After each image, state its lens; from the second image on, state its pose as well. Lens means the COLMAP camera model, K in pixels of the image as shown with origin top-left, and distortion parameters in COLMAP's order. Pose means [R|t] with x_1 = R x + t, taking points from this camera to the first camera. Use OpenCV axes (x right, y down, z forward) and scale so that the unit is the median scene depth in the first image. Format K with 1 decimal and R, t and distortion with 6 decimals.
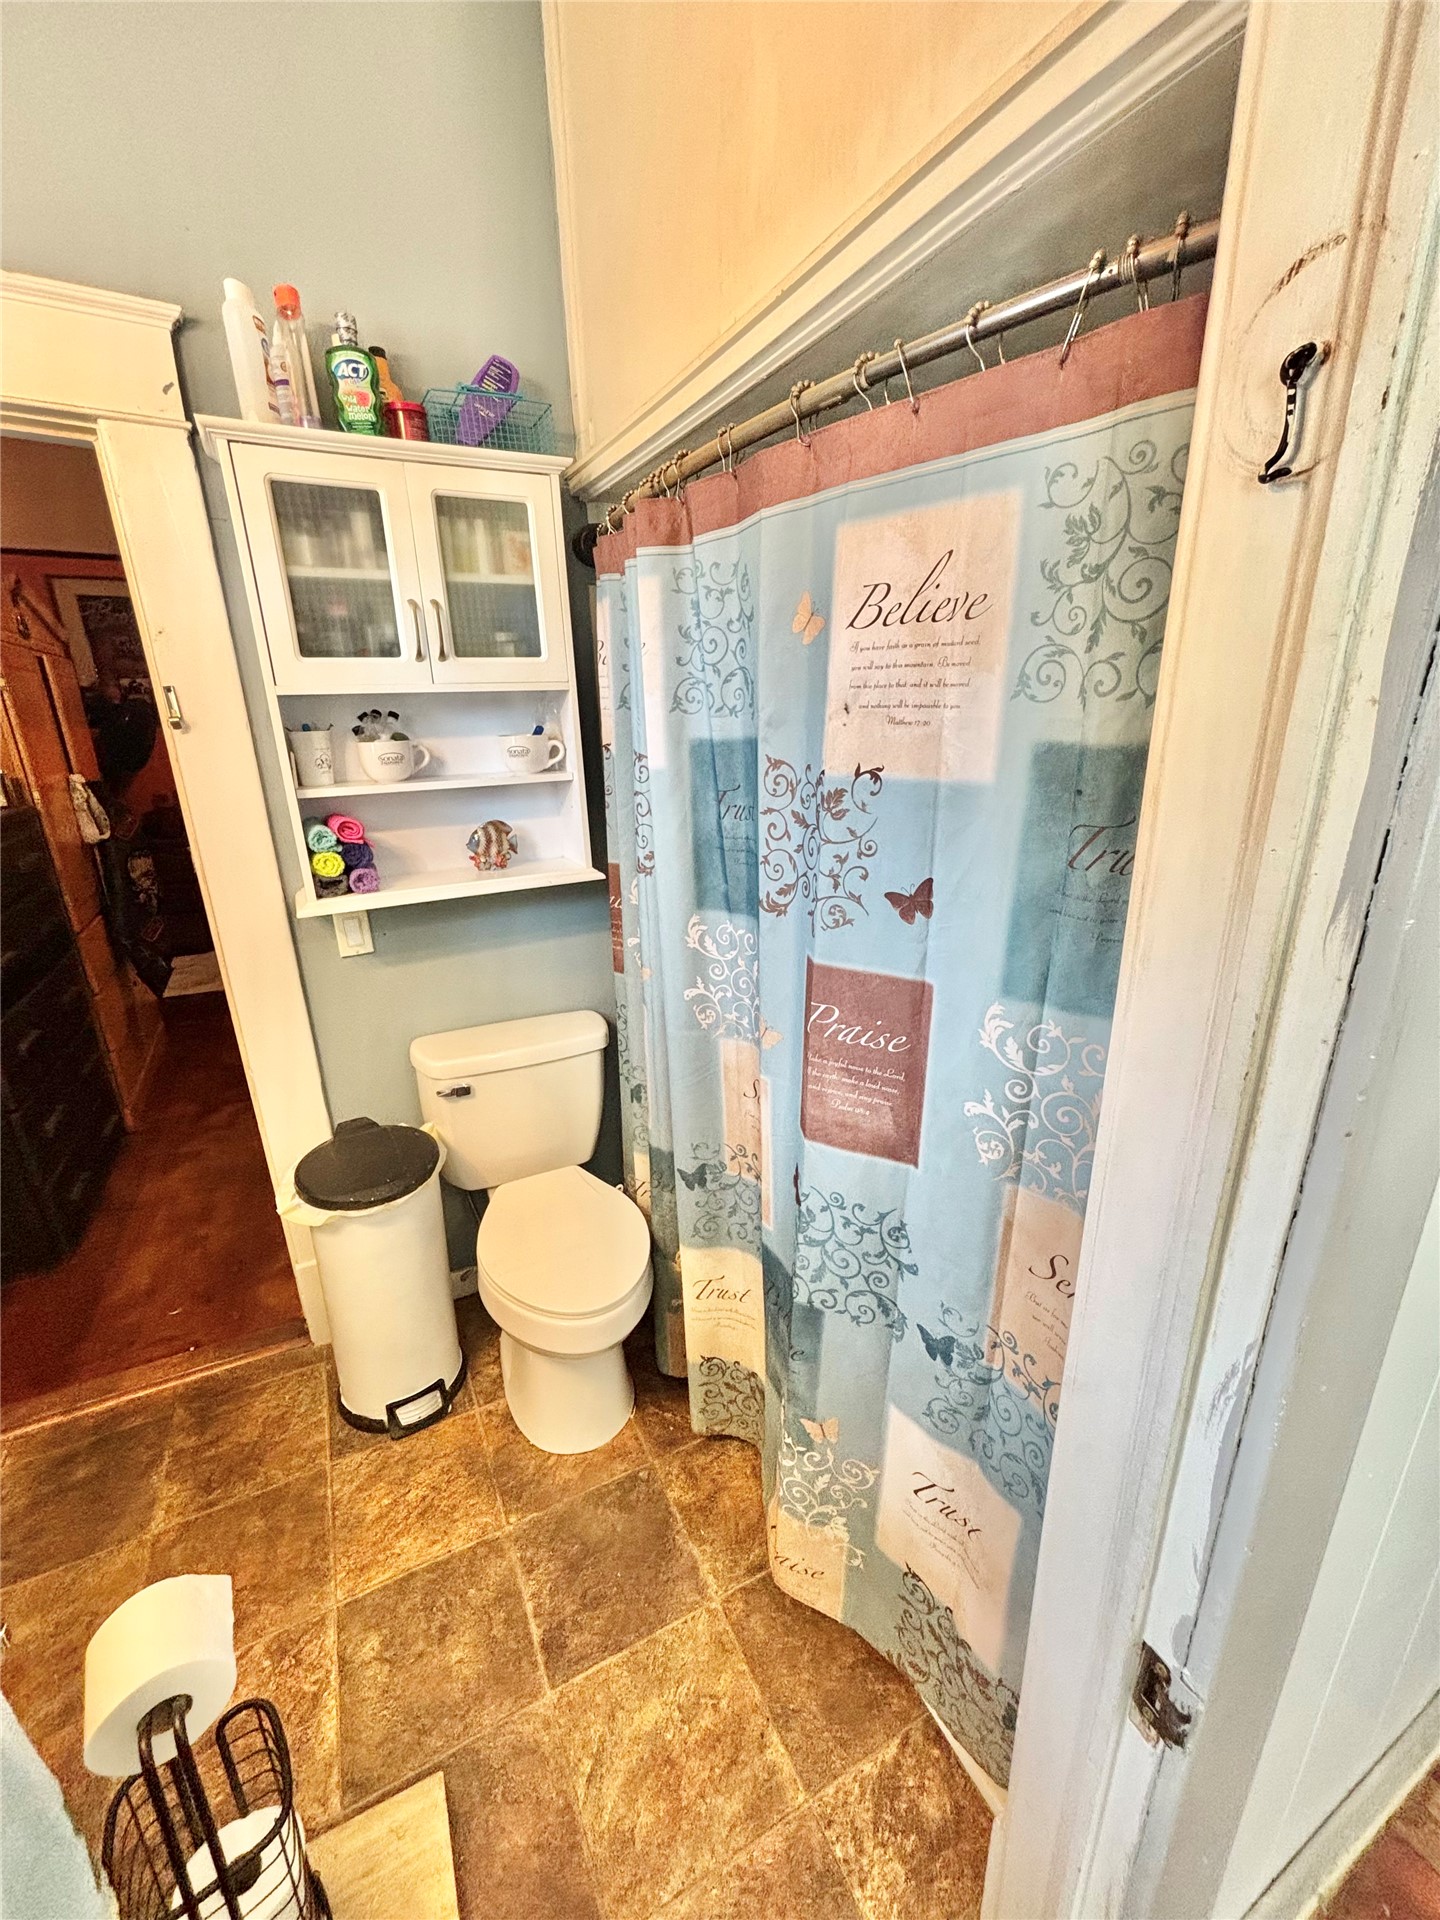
lens RADIAL K [[773.1, 0, 728.9], [0, 773.1, 958.6], [0, 0, 1]] dist [-0.000431, -0.000097]
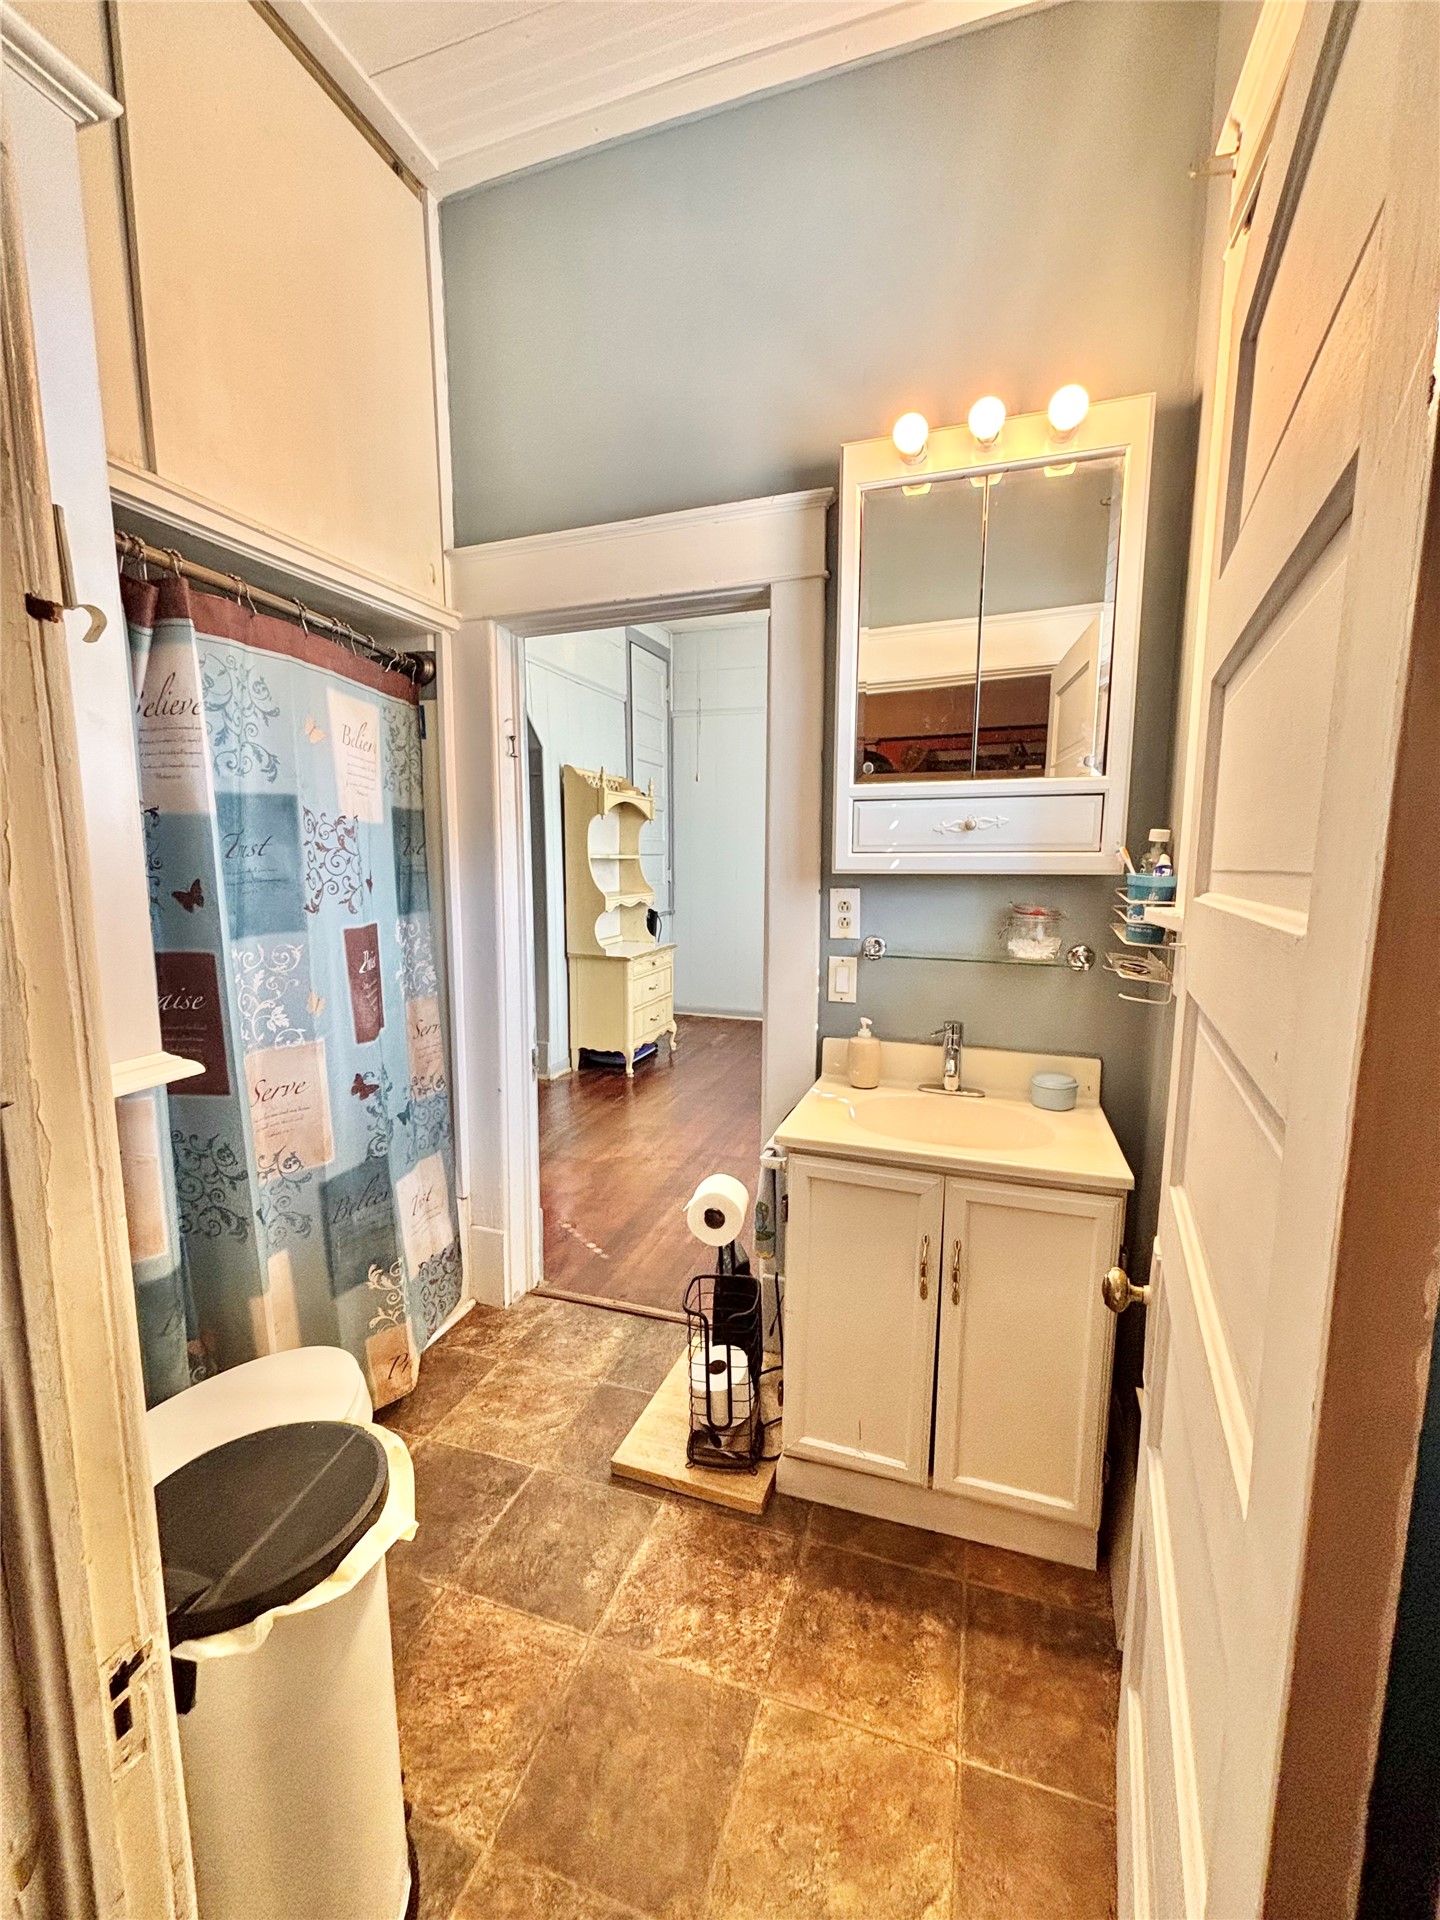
lens RADIAL K [[773.1, 0, 728.9], [0, 773.1, 958.6], [0, 0, 1]] dist [-0.000431, -0.000097]
pose [[-0.693781, -0.085100, 0.715141, -1.402400], [0.236863, 0.910789, 0.338170, -0.262017], [-0.680121, 0.404006, -0.611731, 1.265173]]
